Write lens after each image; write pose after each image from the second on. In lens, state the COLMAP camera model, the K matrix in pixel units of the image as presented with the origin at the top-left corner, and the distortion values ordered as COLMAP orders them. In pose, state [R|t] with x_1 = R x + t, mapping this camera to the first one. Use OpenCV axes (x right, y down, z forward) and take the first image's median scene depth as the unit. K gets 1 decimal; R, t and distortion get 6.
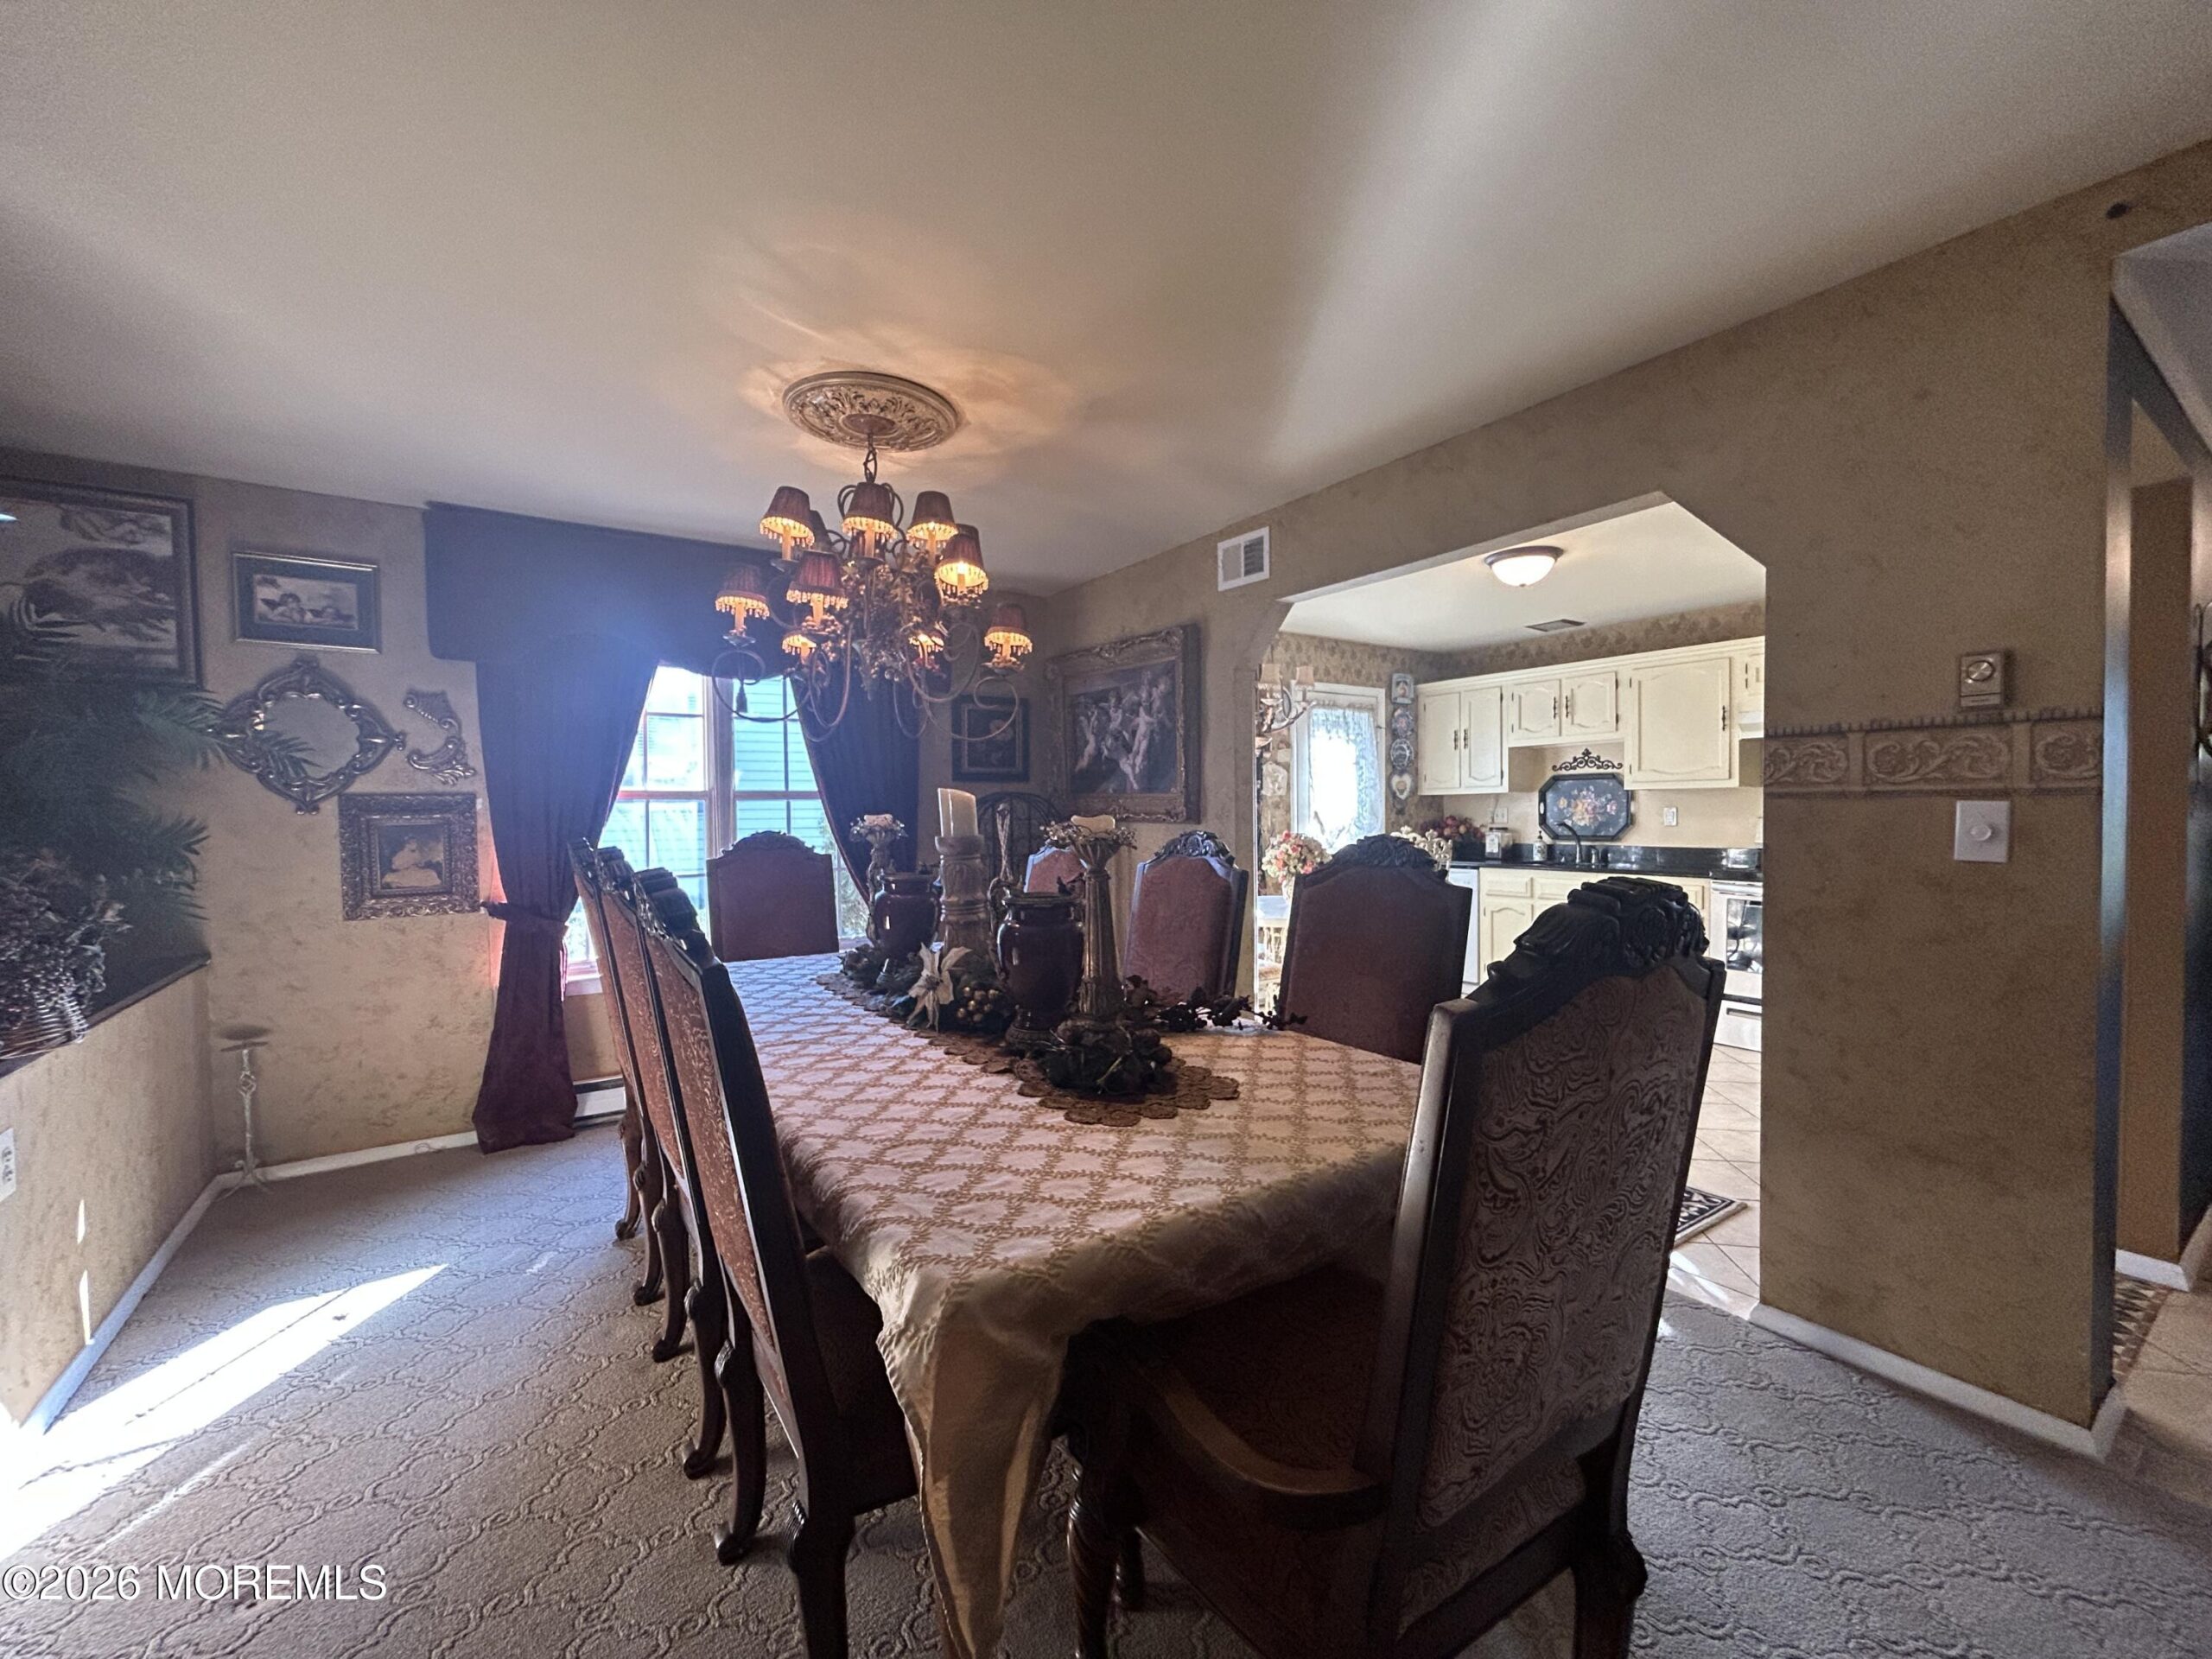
lens RADIAL K [[896.0, 0, 1105.7], [0, 896.0, 831.8], [0, 0, 1]] dist [0.000299, -0.000060]
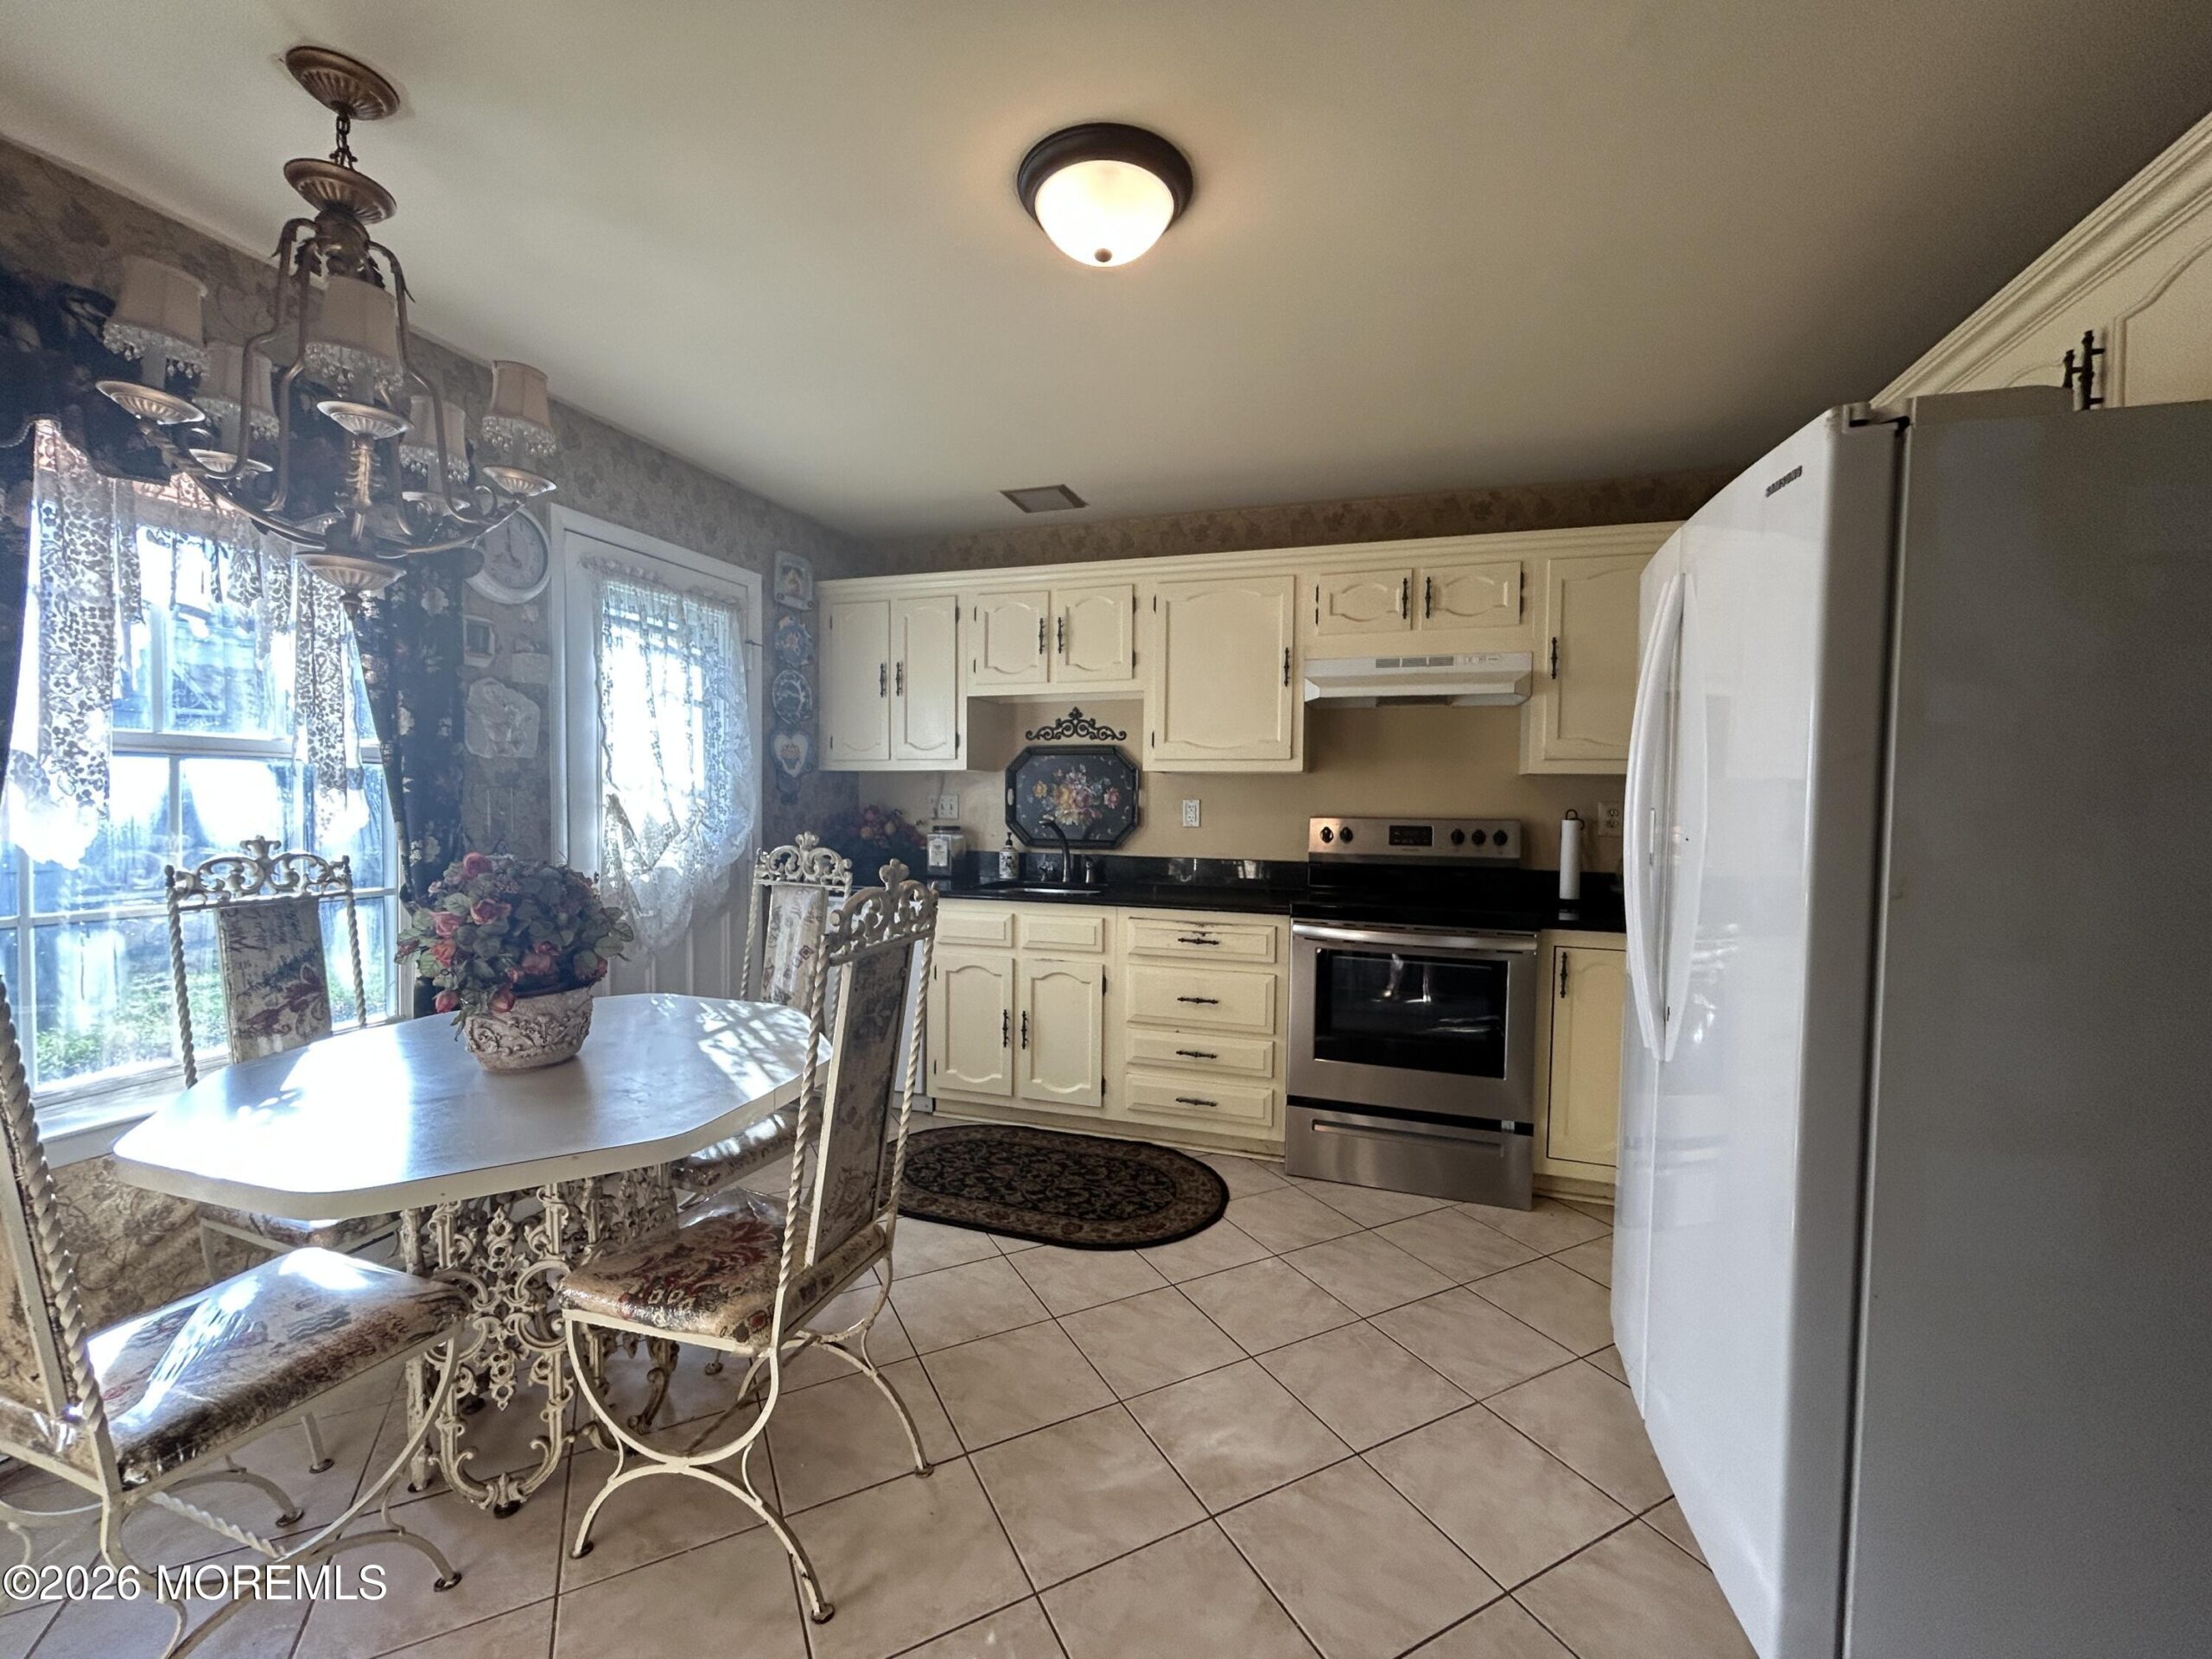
lens RADIAL K [[896.0, 0, 1101.1], [0, 896.0, 827.6], [0, 0, 1]] dist [0.000299, -0.000060]
pose [[0.786292, -0.004679, 0.617838, 0.141346], [-0.005900, 0.999869, 0.015080, -0.014408], [-0.617827, -0.015503, 0.786161, 0.456748]]
